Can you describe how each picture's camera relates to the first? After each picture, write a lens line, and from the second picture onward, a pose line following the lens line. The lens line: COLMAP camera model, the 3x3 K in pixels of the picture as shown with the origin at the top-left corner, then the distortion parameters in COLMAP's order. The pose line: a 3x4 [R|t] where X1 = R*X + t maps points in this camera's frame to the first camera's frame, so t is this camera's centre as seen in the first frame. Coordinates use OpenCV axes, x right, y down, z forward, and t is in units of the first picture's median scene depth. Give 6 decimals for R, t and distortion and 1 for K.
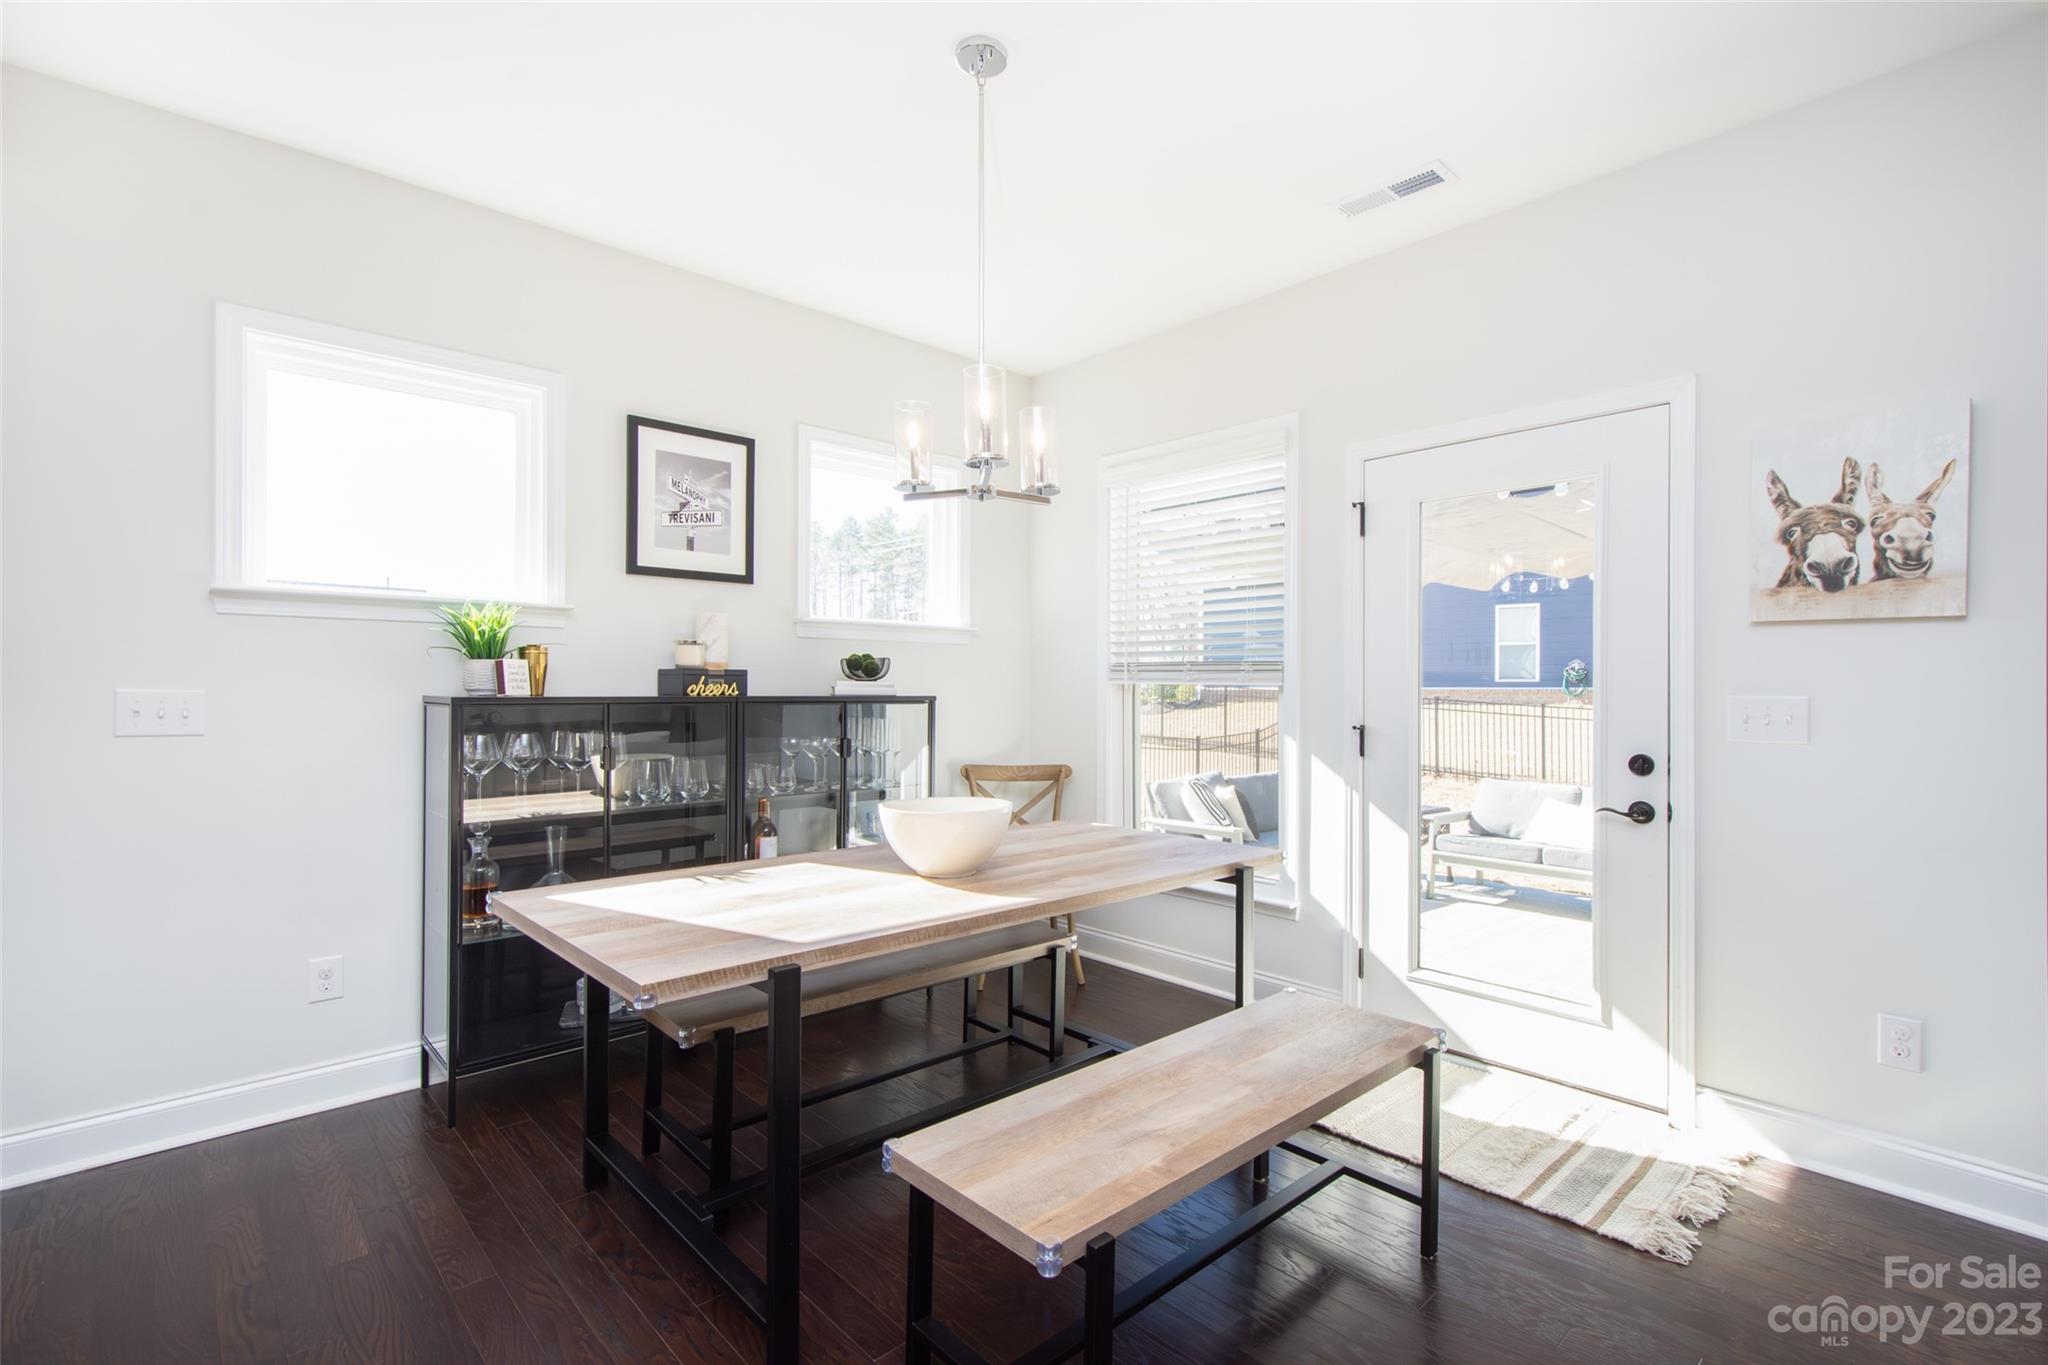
lens RADIAL K [[917.7, 0, 1021.8], [0, 917.7, 677.9], [0, 0, 1]] dist [0.004913, -0.007292]
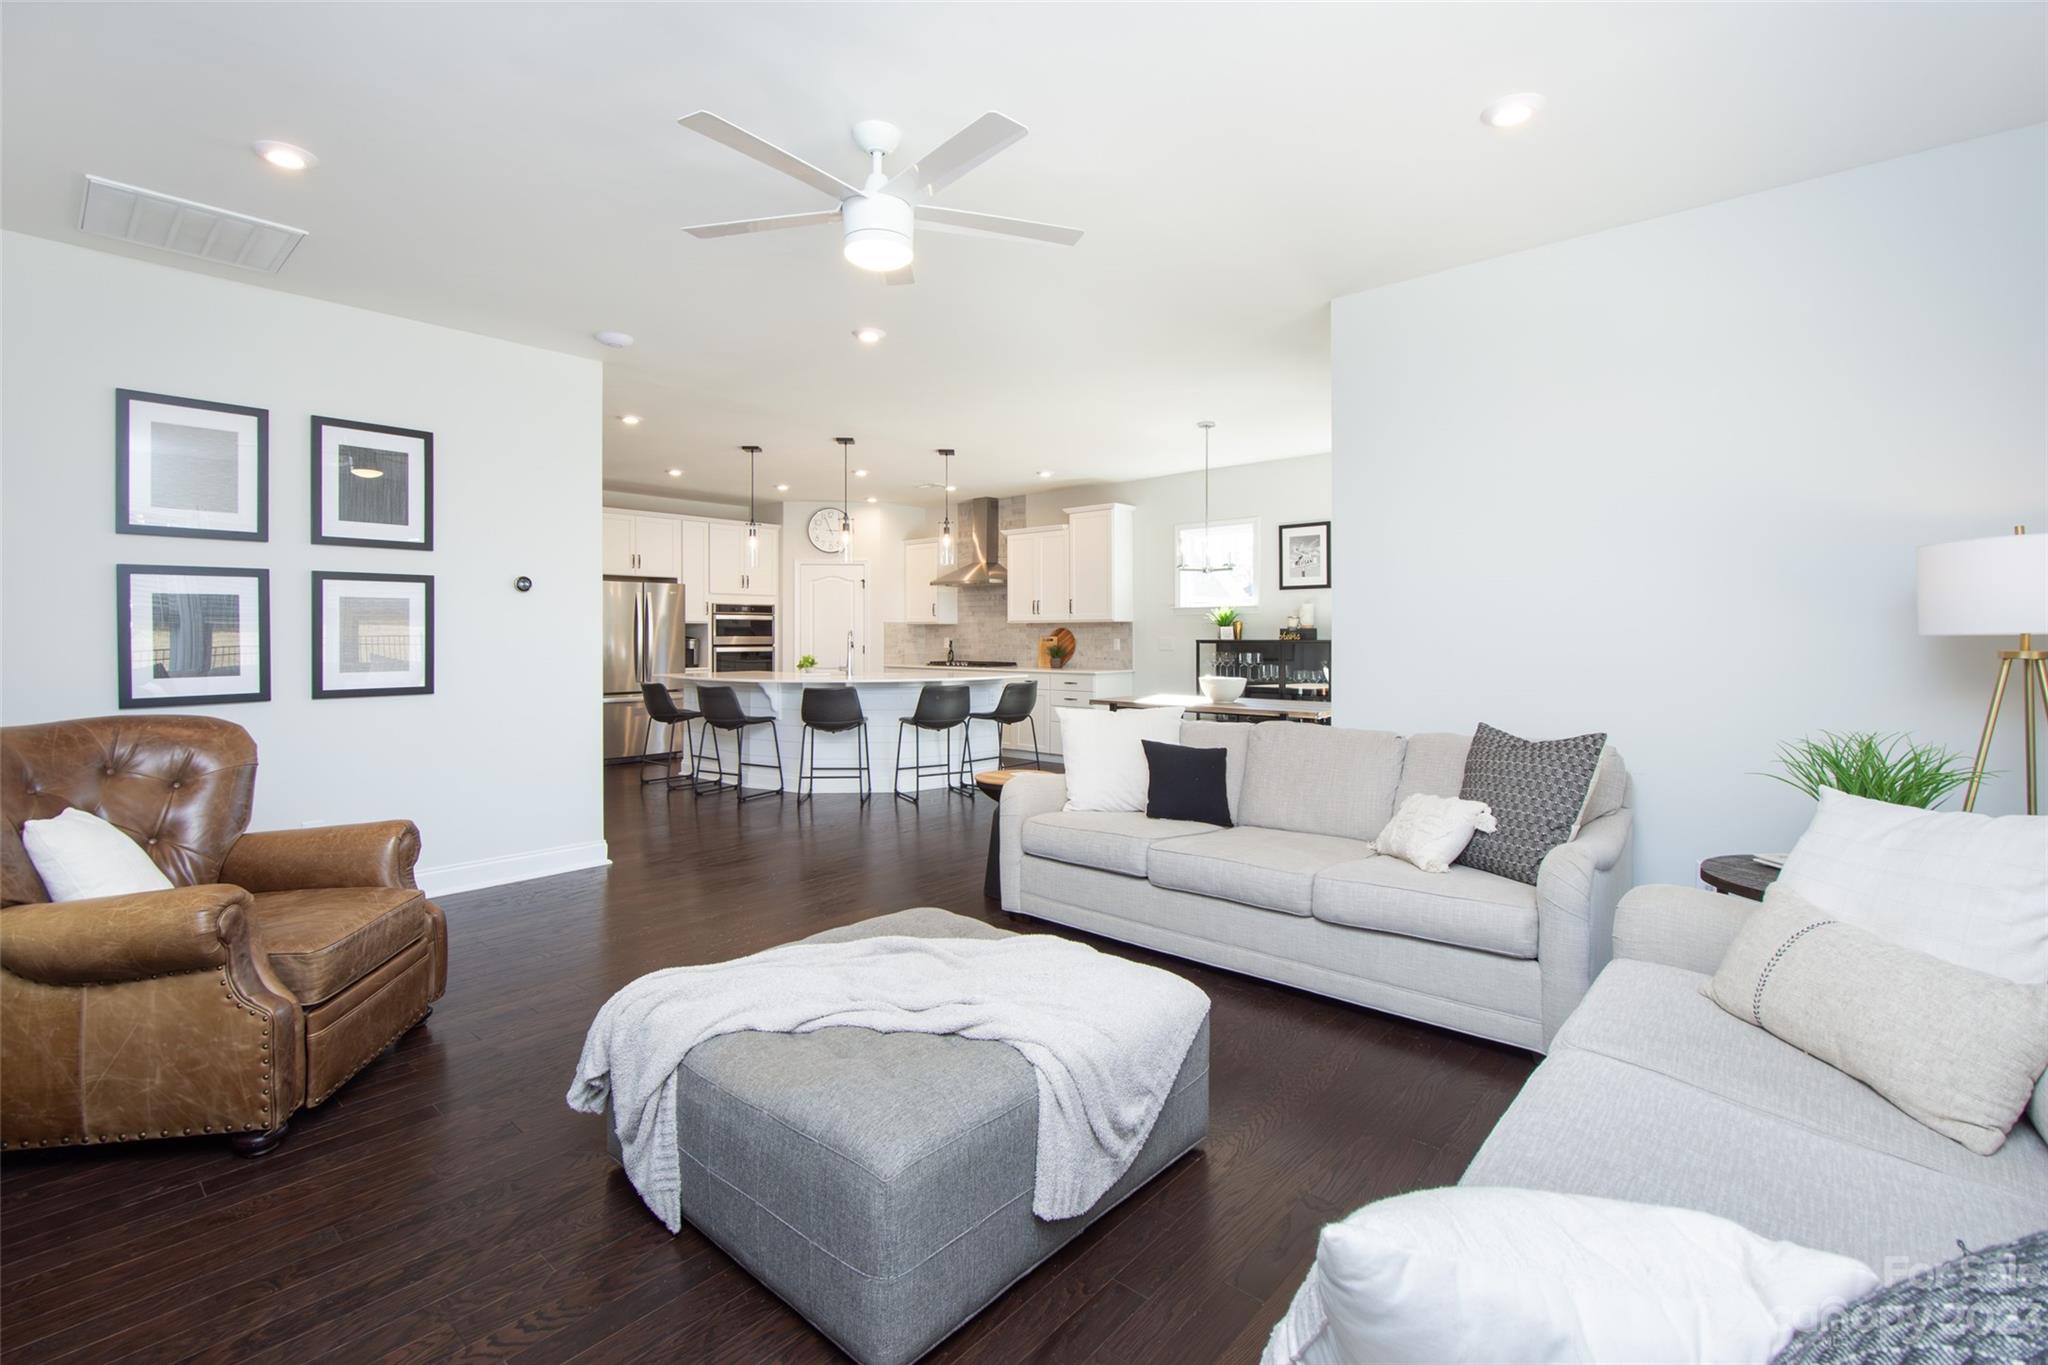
lens RADIAL K [[917.7, 0, 1003.6], [0, 917.7, 626.1], [0, 0, 1]] dist [0.004913, -0.007292]
pose [[0.064003, -0.011191, -0.997887, 2.413992], [0.018083, 0.999786, -0.010052, -0.005915], [0.997786, -0.017401, 0.064192, 0.117658]]
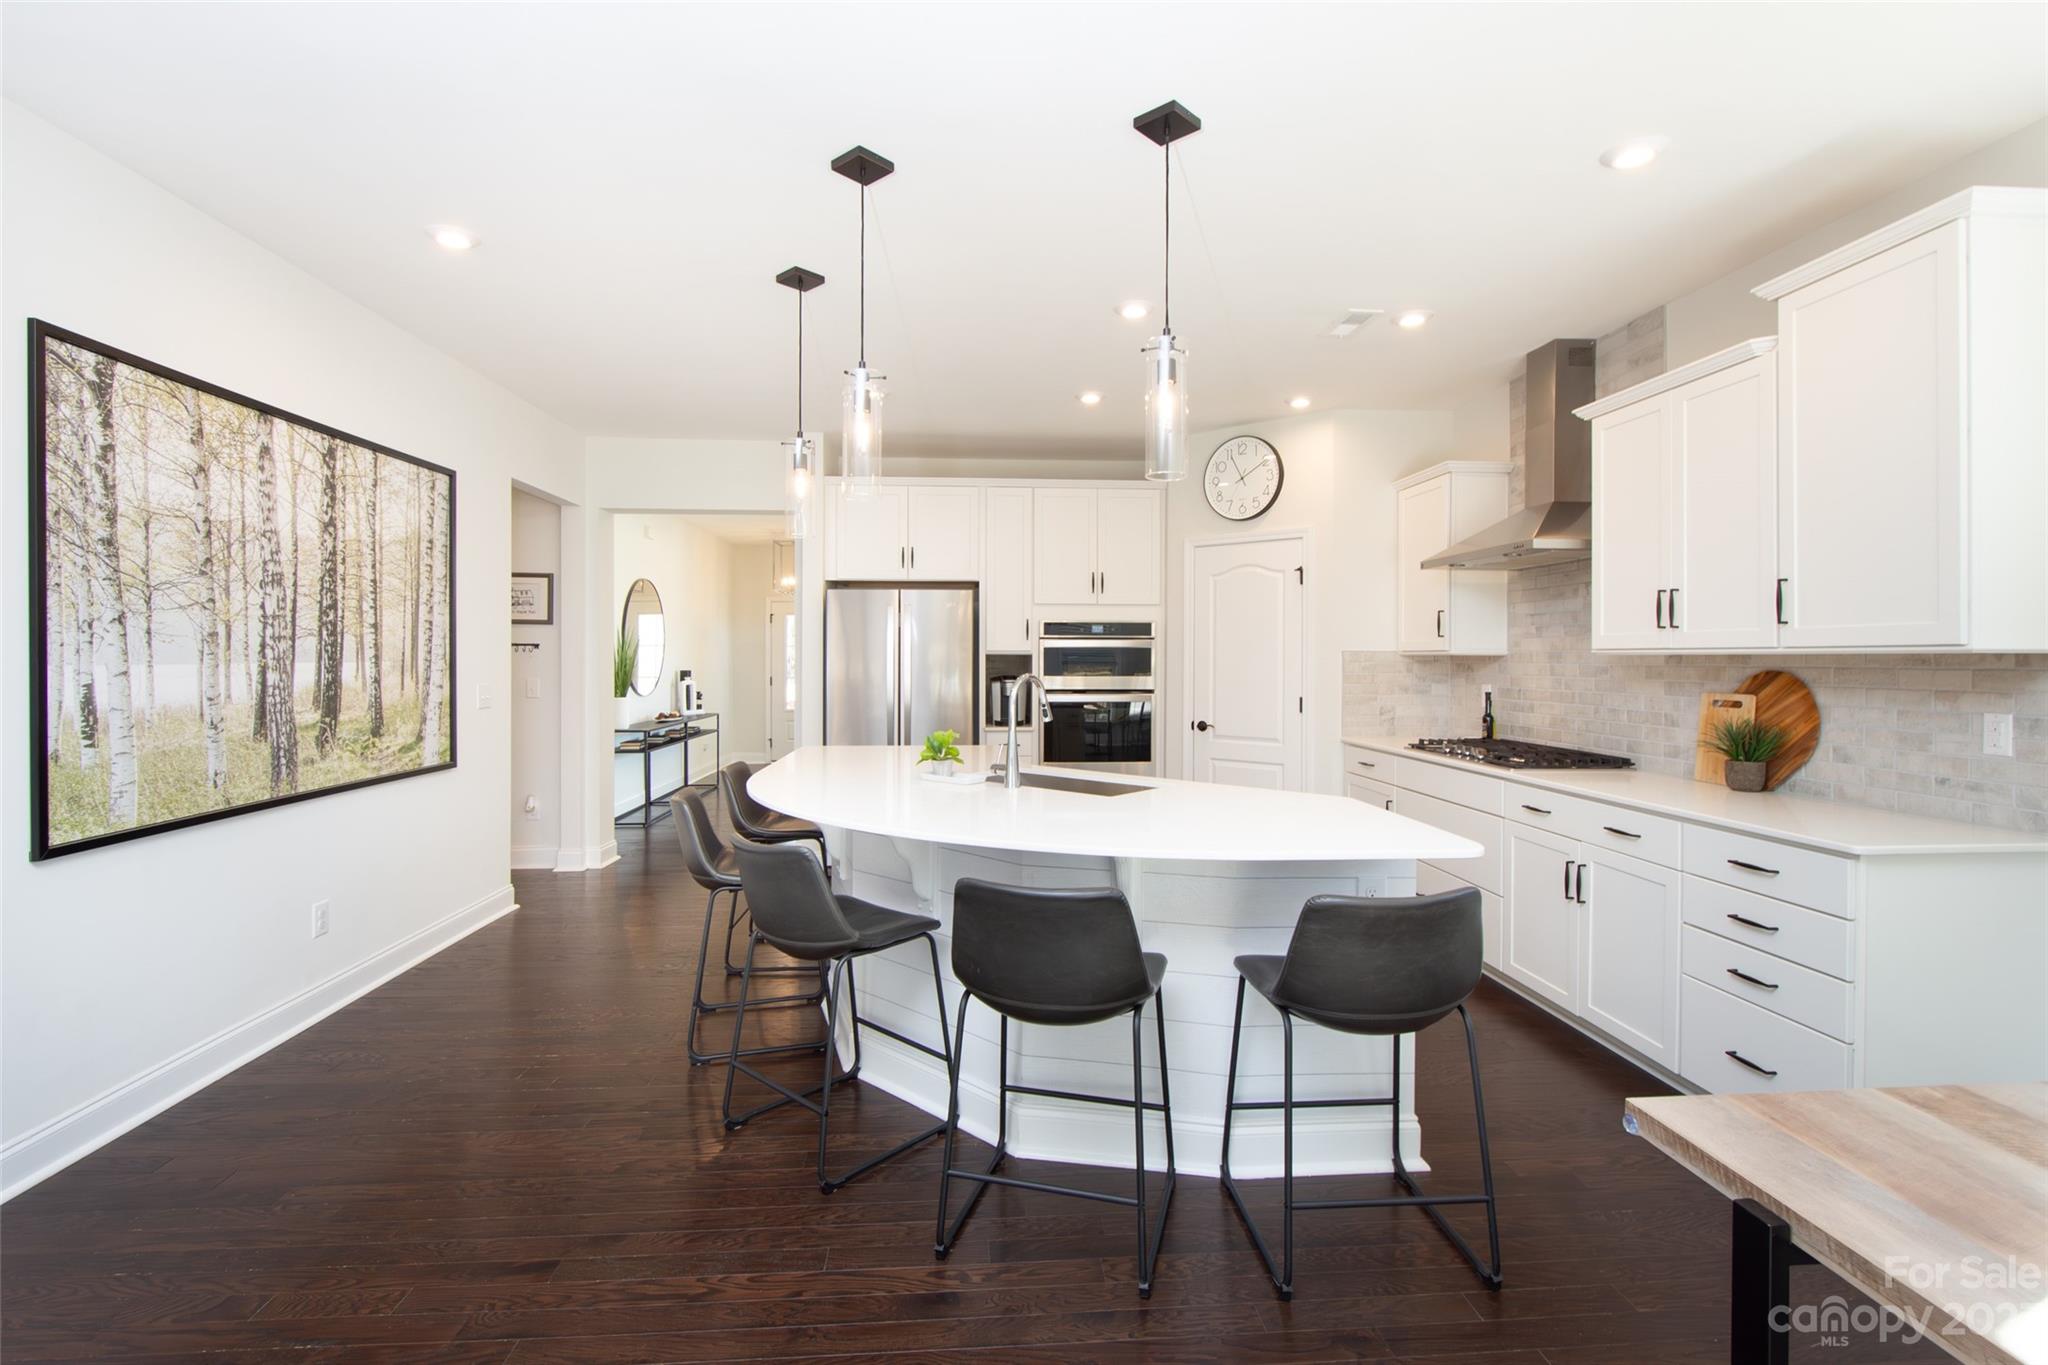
lens RADIAL K [[917.7, 0, 1011.2], [0, 917.7, 663.5], [0, 0, 1]] dist [0.004913, -0.007292]
pose [[-0.650137, 0.001335, -0.759816, 0.360385], [0.008326, 0.999951, -0.005367, -0.040850], [0.759771, -0.009815, -0.650116, 0.602459]]
